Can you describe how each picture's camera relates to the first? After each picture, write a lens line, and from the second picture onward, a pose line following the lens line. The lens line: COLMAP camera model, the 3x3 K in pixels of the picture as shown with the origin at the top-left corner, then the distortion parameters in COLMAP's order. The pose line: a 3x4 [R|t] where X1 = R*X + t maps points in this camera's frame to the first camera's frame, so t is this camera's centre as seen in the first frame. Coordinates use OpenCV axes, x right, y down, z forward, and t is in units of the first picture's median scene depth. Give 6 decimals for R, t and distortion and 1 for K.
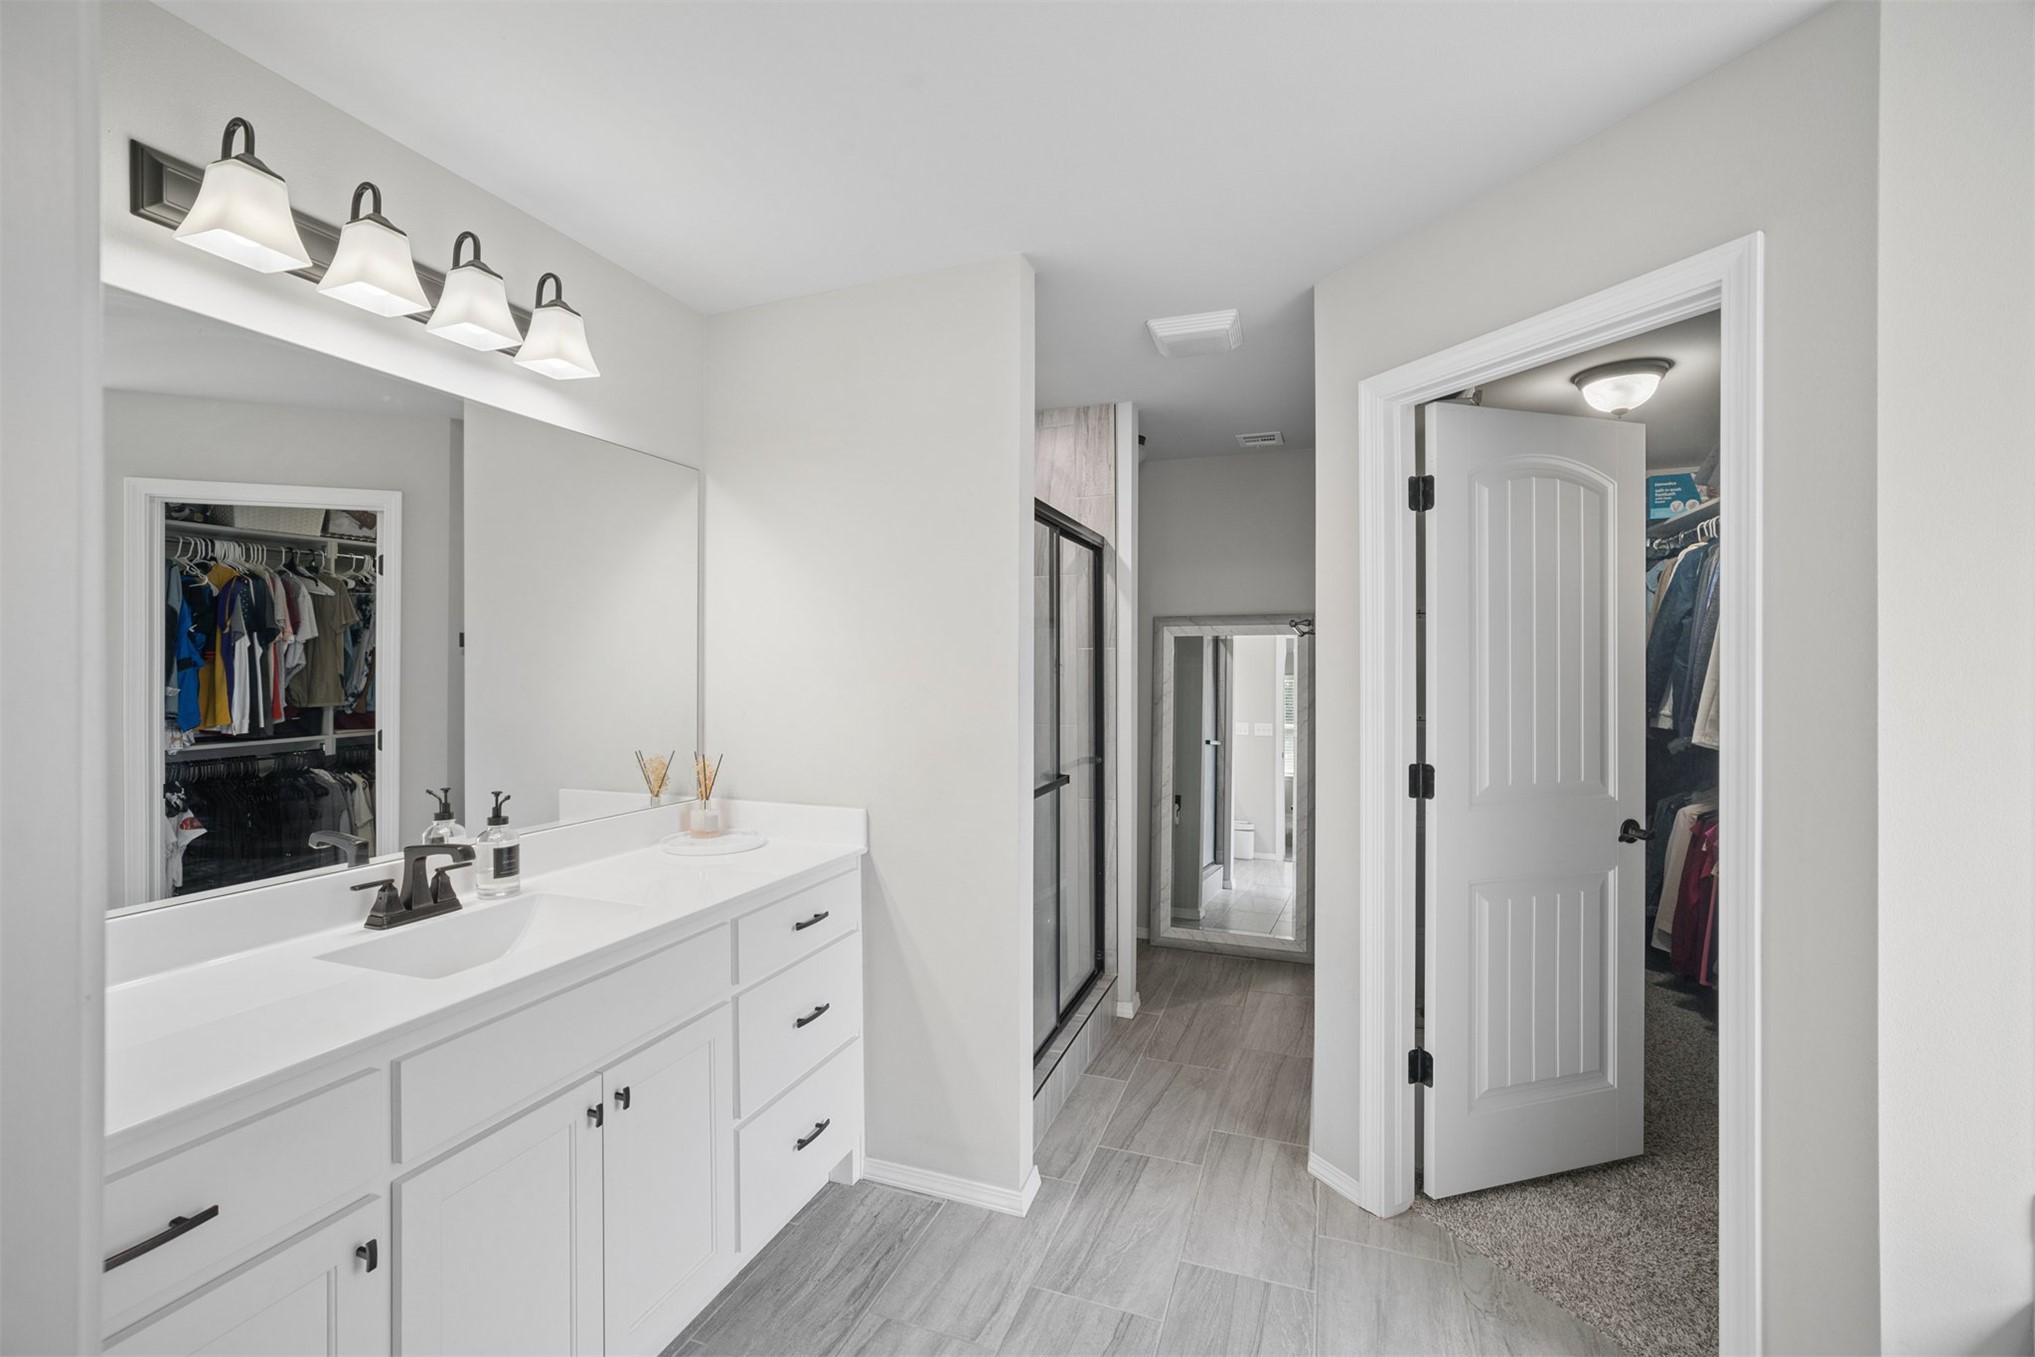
lens RADIAL K [[857.1, 0, 1003.8], [0, 857.1, 669.4], [0, 0, 1]] dist [-0.023362, 0.011615]
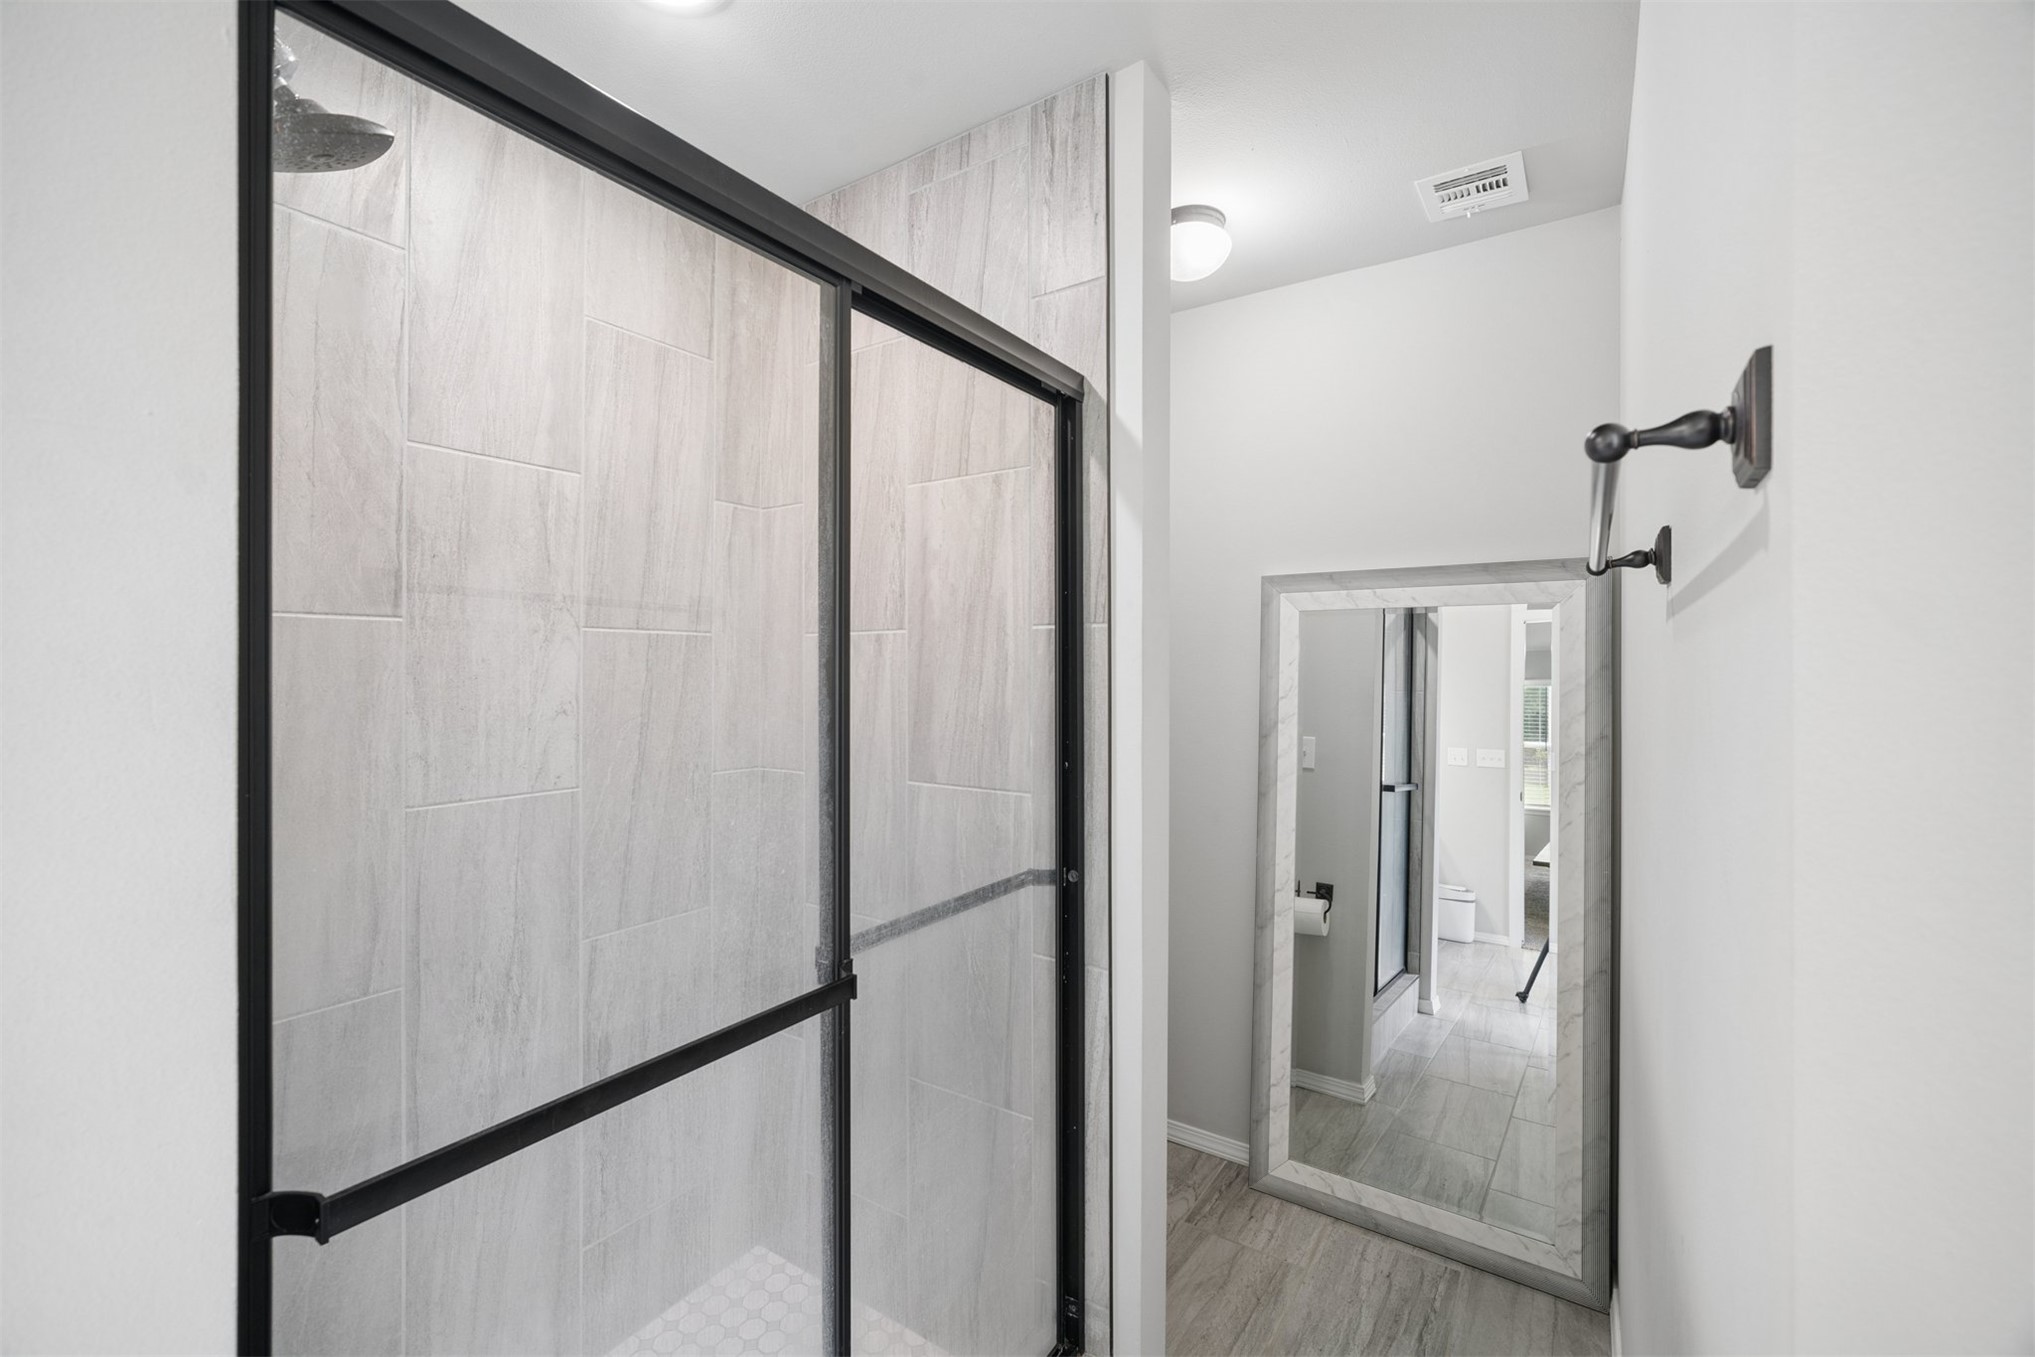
lens RADIAL K [[857.1, 0, 1003.8], [0, 857.1, 669.4], [0, 0, 1]] dist [-0.023362, 0.011615]
pose [[0.974099, 0.001969, -0.226113, 0.140385], [-0.002601, 0.999993, -0.002498, -0.000456], [0.226106, 0.003022, 0.974098, 0.441413]]
